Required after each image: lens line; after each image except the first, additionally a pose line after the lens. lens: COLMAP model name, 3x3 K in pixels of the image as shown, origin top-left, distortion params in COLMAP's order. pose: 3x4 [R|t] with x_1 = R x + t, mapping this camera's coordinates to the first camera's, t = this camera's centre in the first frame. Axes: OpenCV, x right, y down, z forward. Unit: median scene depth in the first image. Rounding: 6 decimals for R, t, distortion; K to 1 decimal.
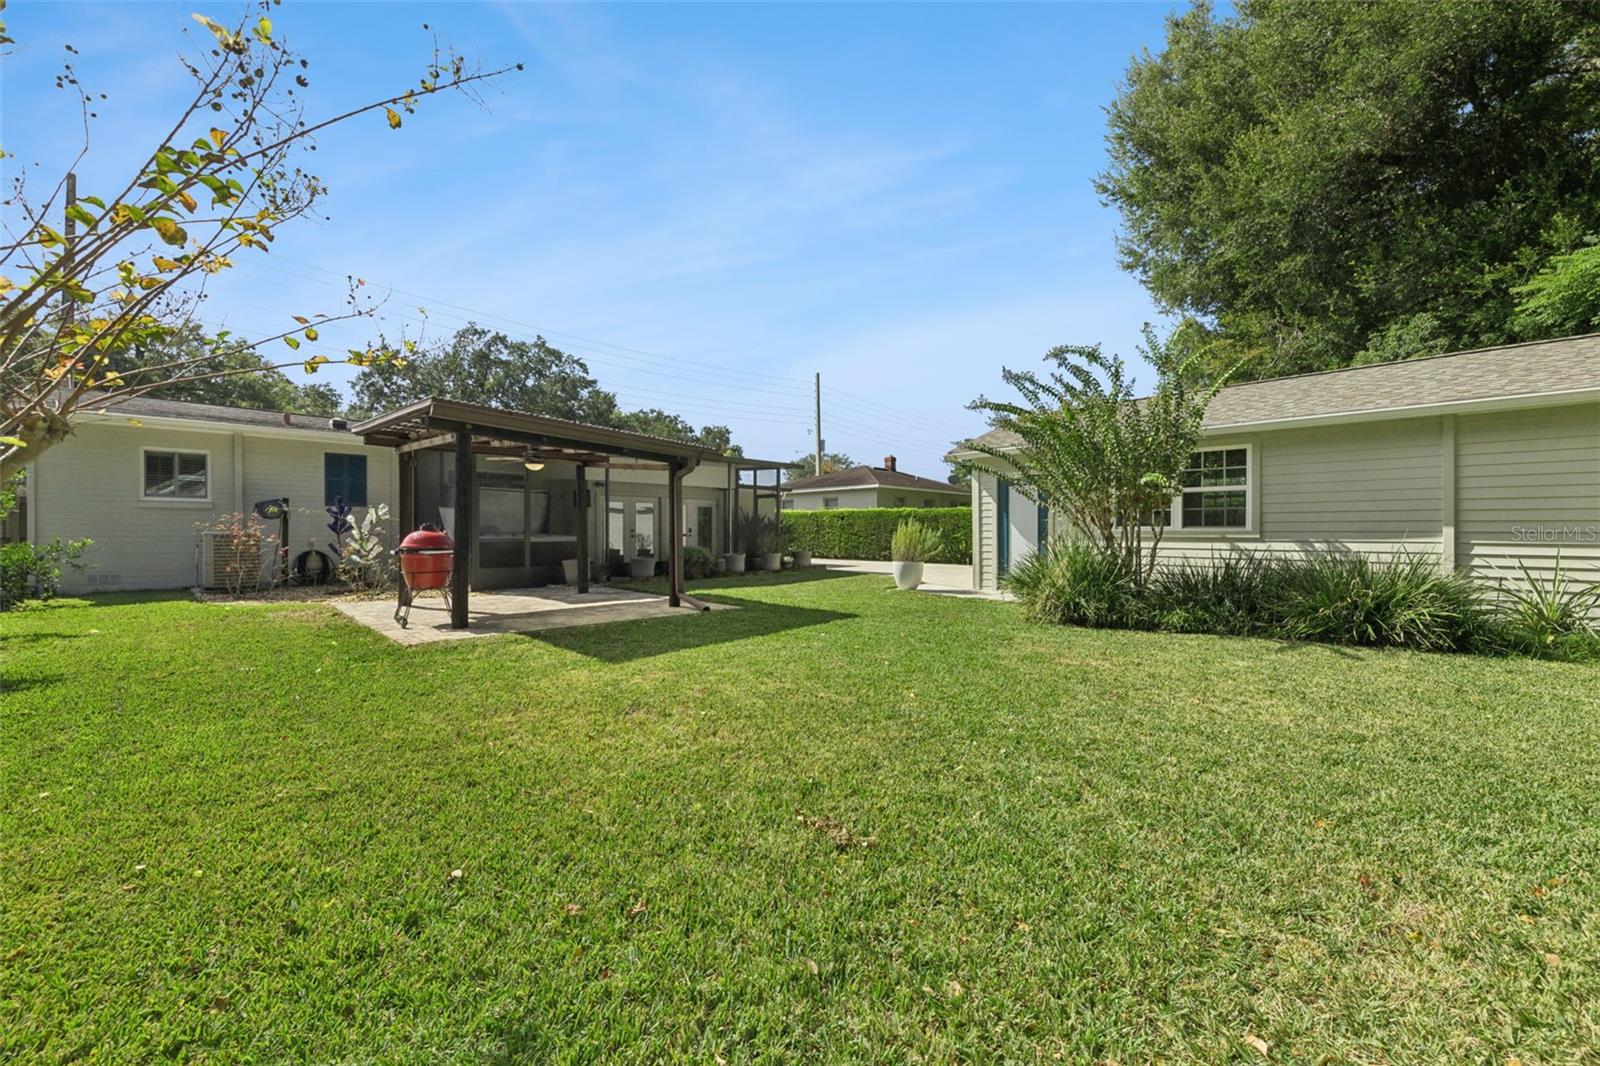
lens RADIAL K [[635.5, 0, 795.3], [0, 635.5, 526.6], [0, 0, 1]] dist [-0.002221, -0.000049]
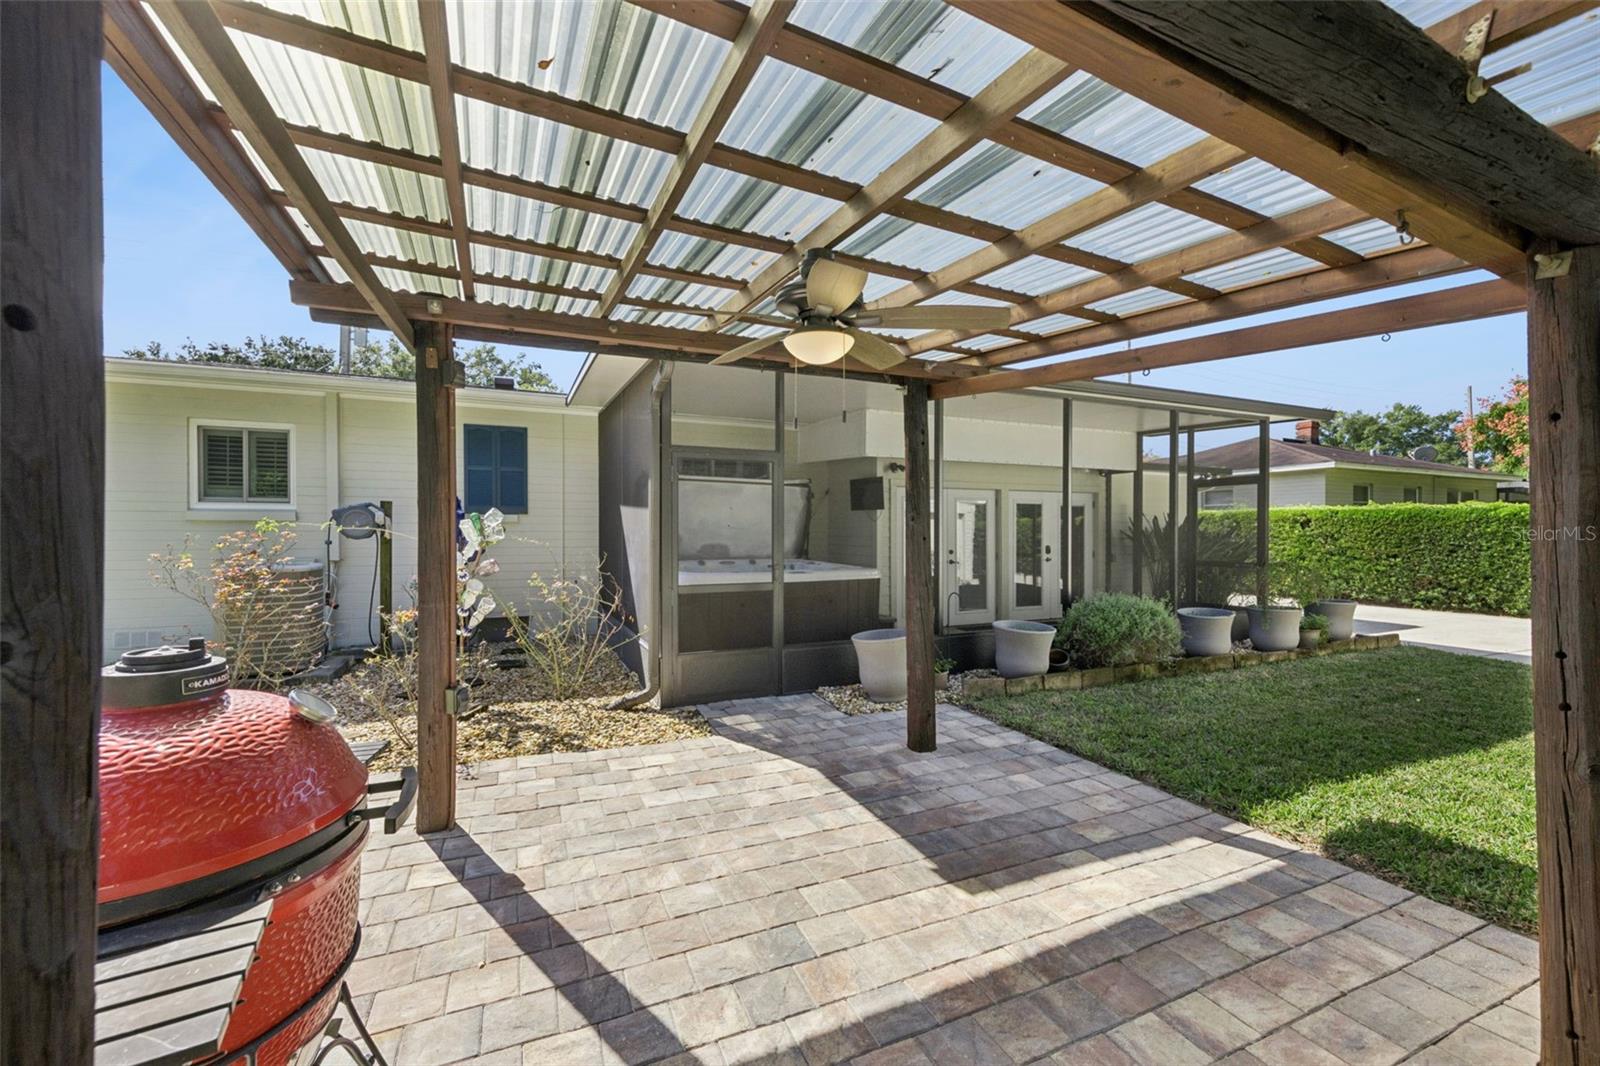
lens RADIAL K [[635.5, 0, 795.3], [0, 635.5, 526.6], [0, 0, 1]] dist [-0.002221, -0.000049]
pose [[0.932599, -0.013503, -0.360663, -0.194789], [0.007440, 0.999807, -0.018195, -0.005101], [0.360839, 0.014285, 0.932519, 0.460839]]
